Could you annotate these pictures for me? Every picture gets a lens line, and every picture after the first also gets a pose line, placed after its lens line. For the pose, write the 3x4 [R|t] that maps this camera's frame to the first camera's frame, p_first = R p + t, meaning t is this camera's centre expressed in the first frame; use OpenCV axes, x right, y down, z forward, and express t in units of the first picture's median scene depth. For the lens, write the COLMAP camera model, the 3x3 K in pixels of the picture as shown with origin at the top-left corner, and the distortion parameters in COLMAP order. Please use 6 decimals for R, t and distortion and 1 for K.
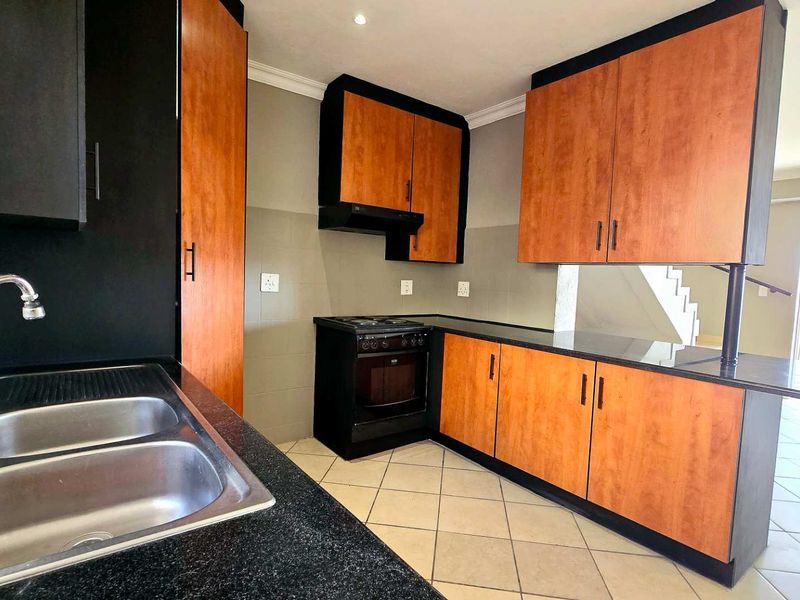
lens RADIAL K [[435.9, 0, 400.9], [0, 435.9, 305.0], [0, 0, 1]] dist [-0.000348, 0.000050]
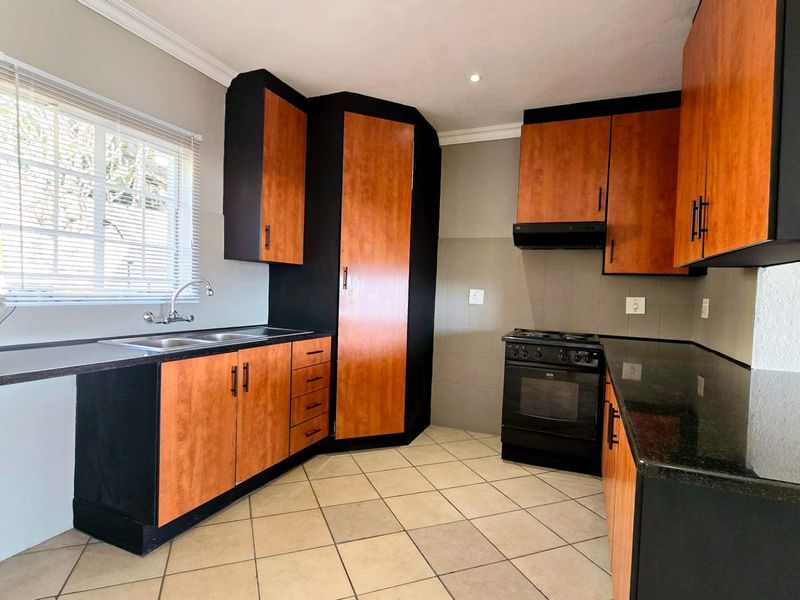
lens RADIAL K [[435.9, 0, 400.9], [0, 435.9, 305.0], [0, 0, 1]] dist [-0.000348, 0.000050]
pose [[0.492621, 0.009778, -0.870189, 0.666676], [-0.075461, 0.996651, -0.031519, 0.026684], [0.866966, 0.081192, 0.491709, 0.205233]]
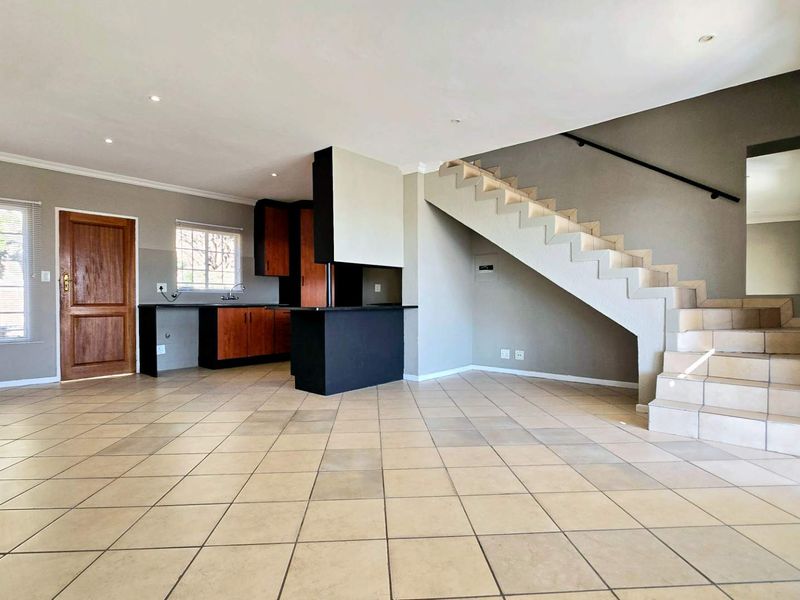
lens RADIAL K [[435.9, 0, 400.9], [0, 435.9, 305.0], [0, 0, 1]] dist [-0.000348, 0.000050]
pose [[0.183582, -0.026078, -0.982658, 2.088300], [-0.061138, 0.997410, -0.037891, 0.125697], [0.981101, 0.067034, 0.181513, 0.686757]]
